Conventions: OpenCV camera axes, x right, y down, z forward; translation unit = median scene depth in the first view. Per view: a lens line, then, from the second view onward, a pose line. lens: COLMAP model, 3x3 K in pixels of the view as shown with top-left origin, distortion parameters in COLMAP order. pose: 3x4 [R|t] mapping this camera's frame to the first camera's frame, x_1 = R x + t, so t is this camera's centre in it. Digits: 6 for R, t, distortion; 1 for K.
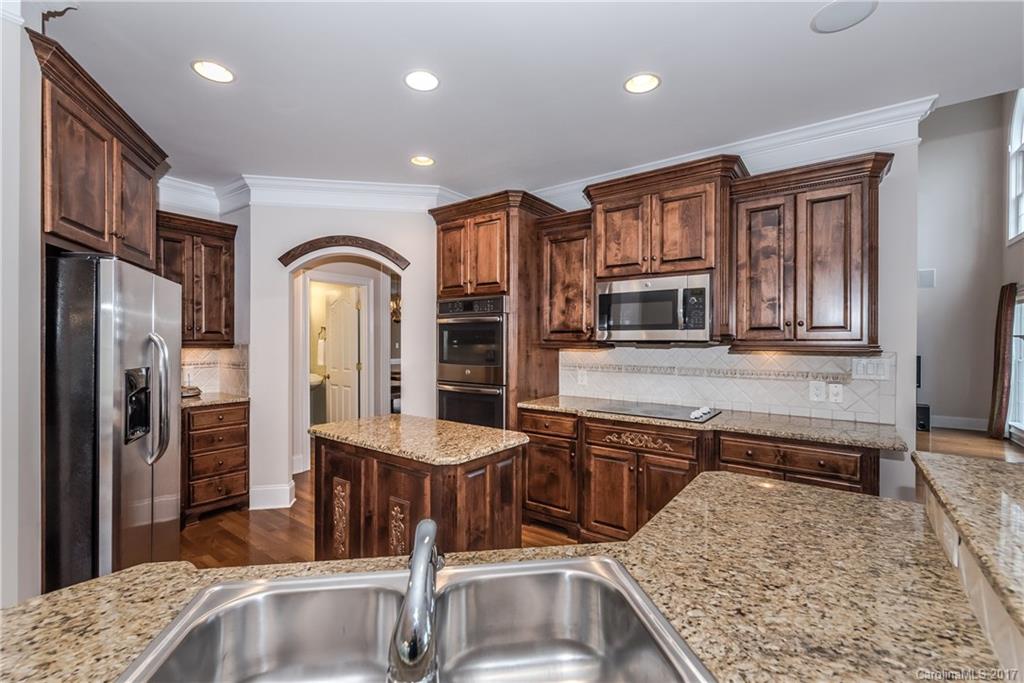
lens RADIAL K [[446.4, 0, 510.3], [0, 446.4, 342.2], [0, 0, 1]] dist [-0.000057, 0.000008]
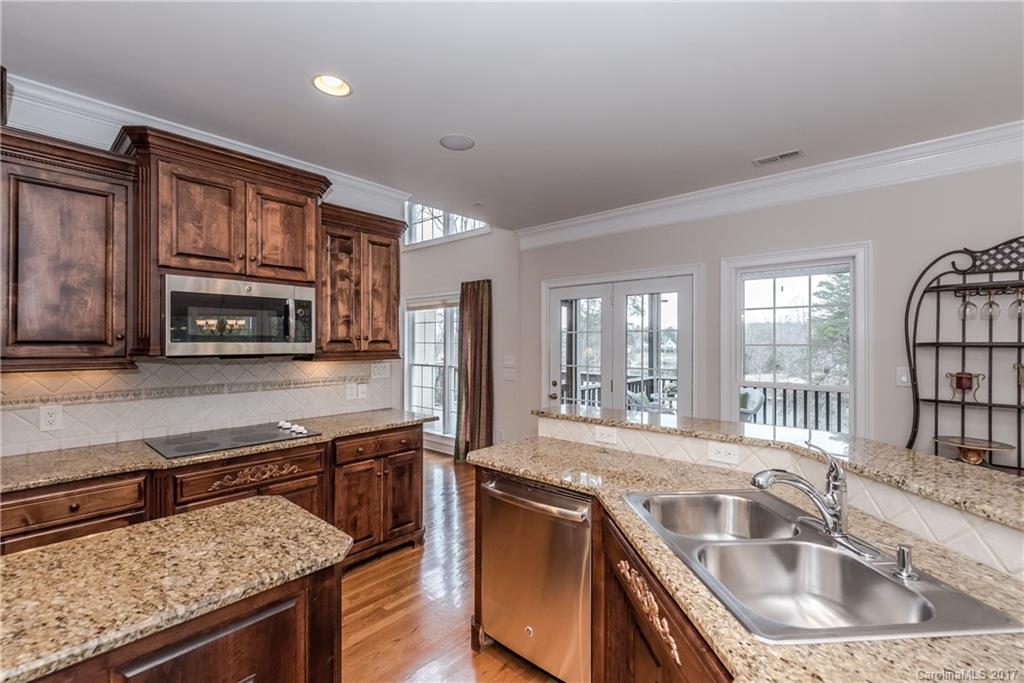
lens RADIAL K [[446.4, 0, 512.8], [0, 446.4, 343.1], [0, 0, 1]] dist [-0.000057, 0.000008]
pose [[0.079011, -0.005001, 0.996861, -0.516991], [0.003365, 0.999983, 0.004750, -0.029594], [-0.996868, 0.002979, 0.079027, 0.453475]]
